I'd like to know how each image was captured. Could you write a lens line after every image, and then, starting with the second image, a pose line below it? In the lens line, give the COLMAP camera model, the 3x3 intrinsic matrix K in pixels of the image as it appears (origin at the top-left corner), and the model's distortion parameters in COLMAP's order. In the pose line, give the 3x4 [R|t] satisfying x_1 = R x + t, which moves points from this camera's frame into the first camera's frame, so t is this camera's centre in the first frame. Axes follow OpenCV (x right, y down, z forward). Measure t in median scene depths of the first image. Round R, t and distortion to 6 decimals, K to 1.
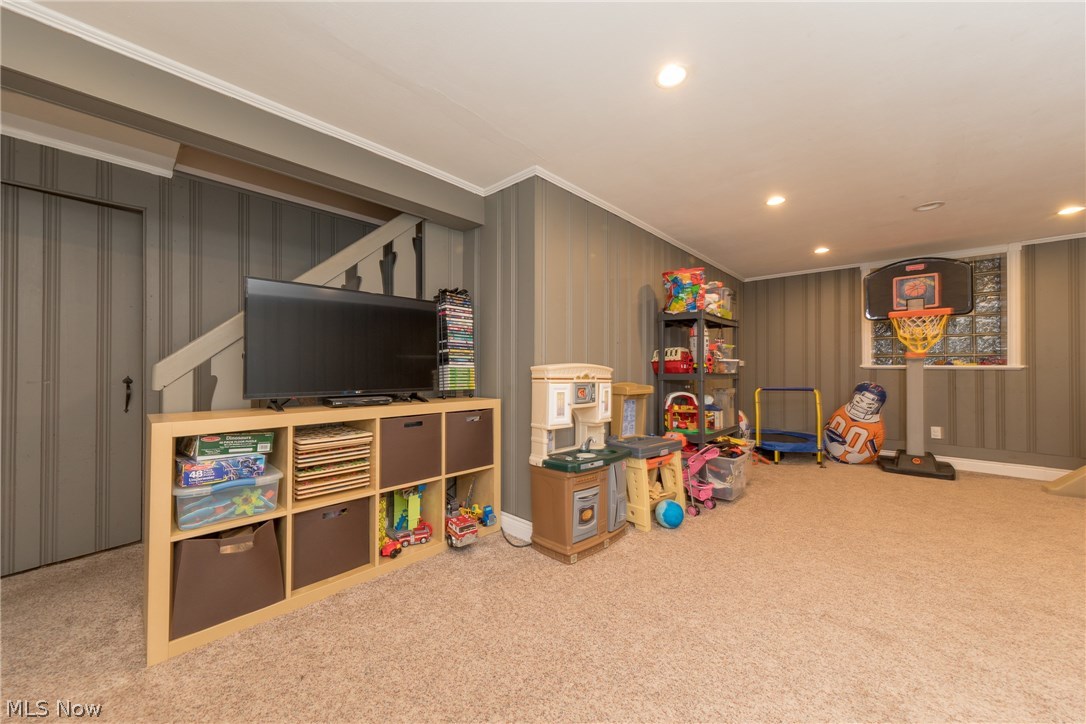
lens RADIAL K [[417.3, 0, 543.8], [0, 417.3, 367.5], [0, 0, 1]] dist [-0.000699, 0.000025]
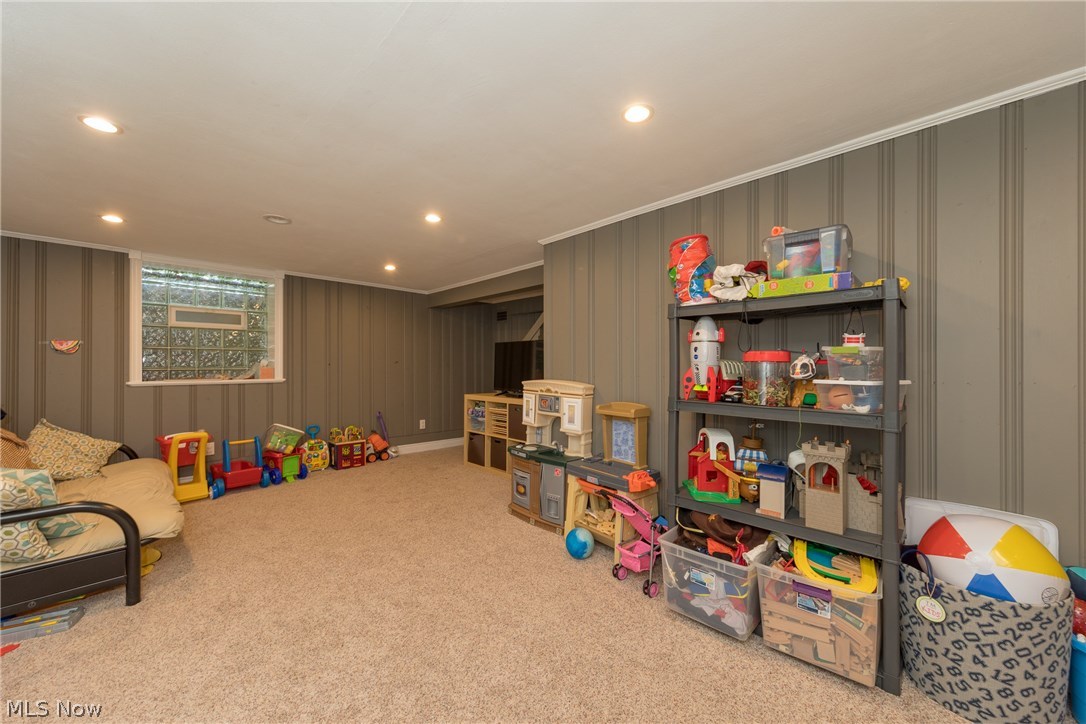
lens RADIAL K [[409.9, 0, 544.2], [0, 409.9, 363.6], [0, 0, 1]] dist [0.001213, 0.000176]
pose [[-0.042235, -0.002097, -0.999106, 1.449397], [0.009218, 0.999954, -0.002489, -0.061765], [0.999065, -0.009315, -0.042214, 1.122531]]
